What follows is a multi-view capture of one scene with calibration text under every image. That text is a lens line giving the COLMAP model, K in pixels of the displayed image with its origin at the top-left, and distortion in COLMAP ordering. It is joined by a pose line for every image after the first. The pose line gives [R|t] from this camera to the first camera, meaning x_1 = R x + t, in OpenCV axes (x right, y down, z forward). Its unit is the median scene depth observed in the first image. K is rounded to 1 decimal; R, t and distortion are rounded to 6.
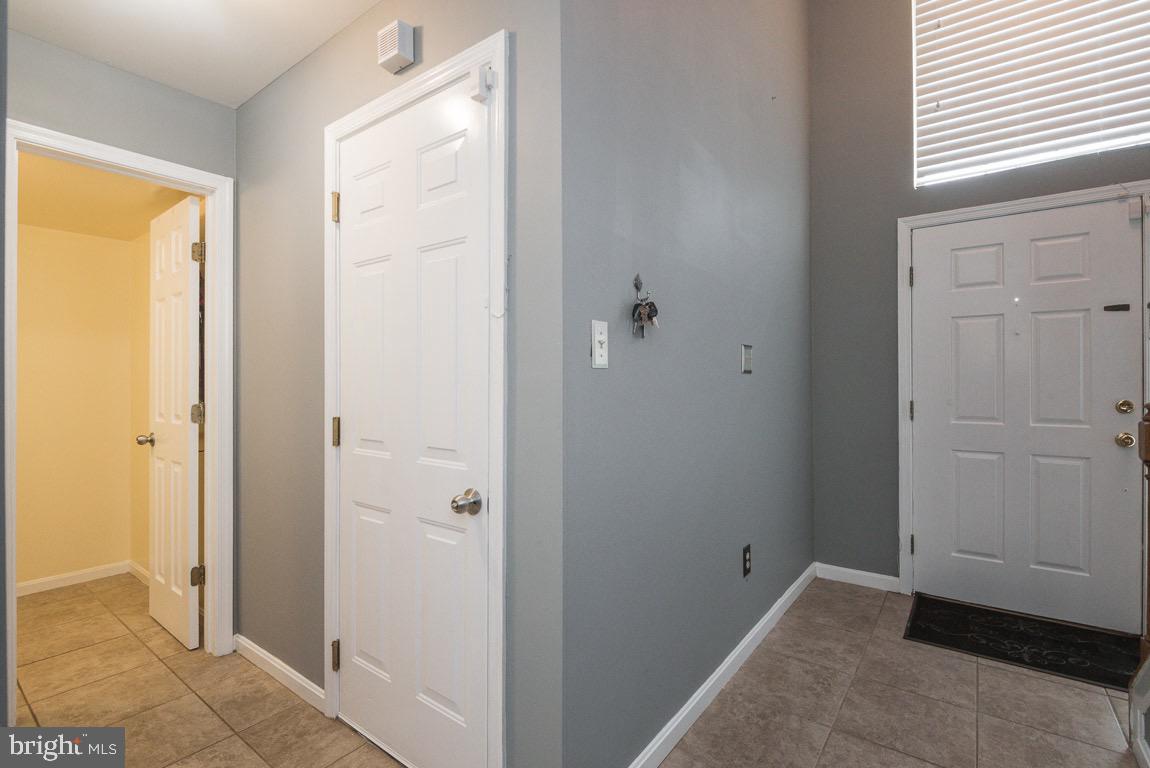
lens RADIAL K [[530.0, 0, 583.5], [0, 530.0, 385.7], [0, 0, 1]] dist [0.004239, -0.011174]
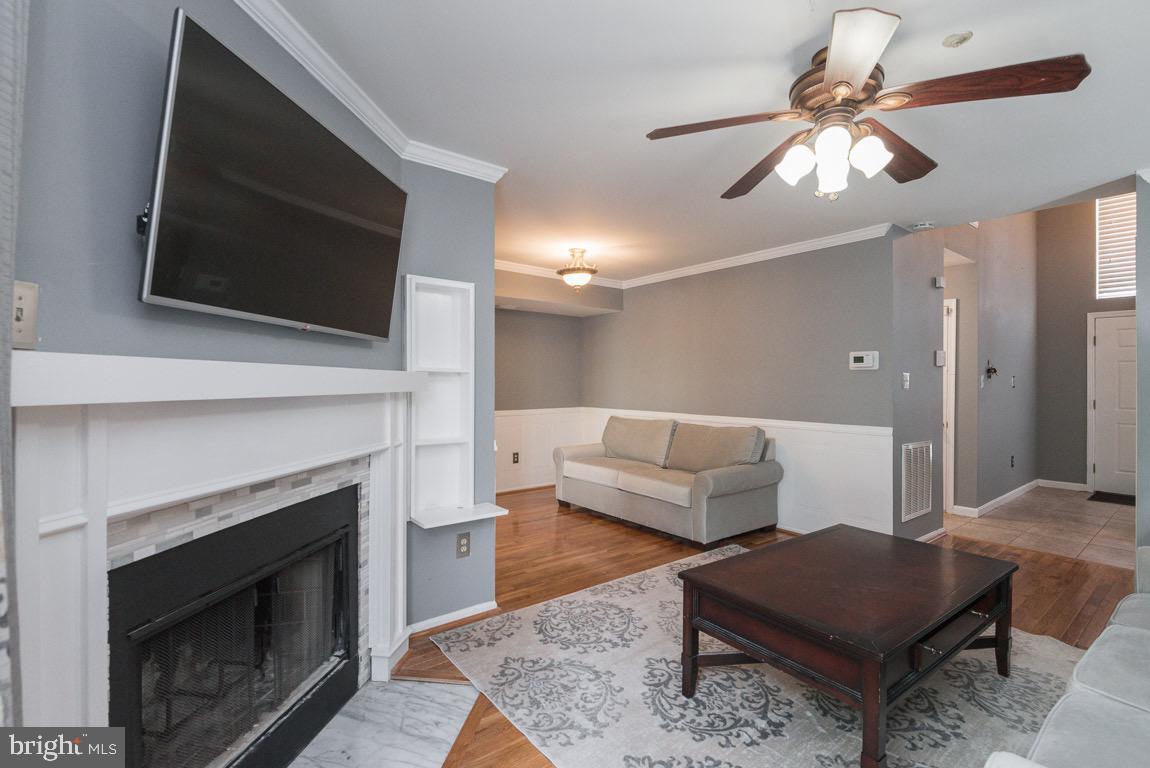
lens RADIAL K [[530.0, 0, 578.1], [0, 530.0, 381.2], [0, 0, 1]] dist [0.004239, -0.011174]
pose [[0.966349, 0.008825, -0.257082, -0.932607], [-0.009064, 0.999959, 0.000255, -0.030844], [0.257074, 0.002084, 0.966389, -1.748839]]
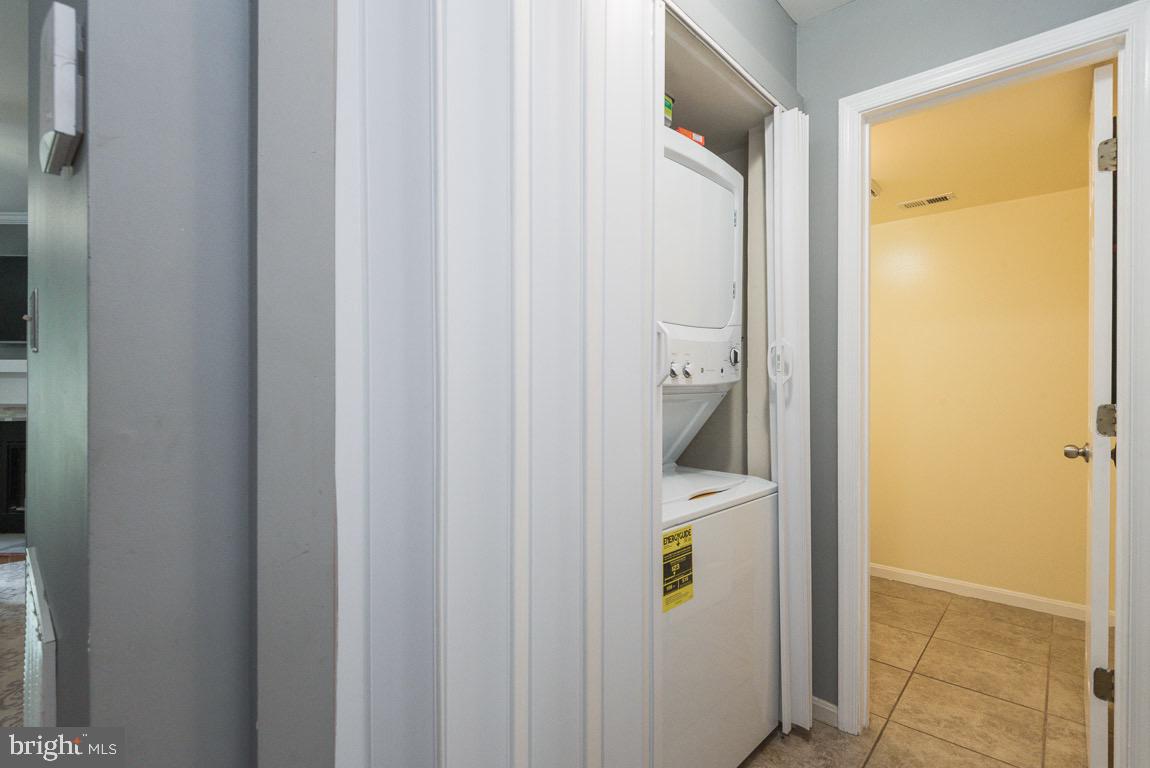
lens RADIAL K [[550.6, 0, 576.4], [0, 550.6, 379.2], [0, 0, 1]] dist [0.008859, -0.004773]
pose [[-0.092150, 0.009181, -0.995703, -0.032153], [-0.000211, 0.999957, 0.009240, -0.000527], [0.995745, 0.001061, -0.092144, 0.382342]]
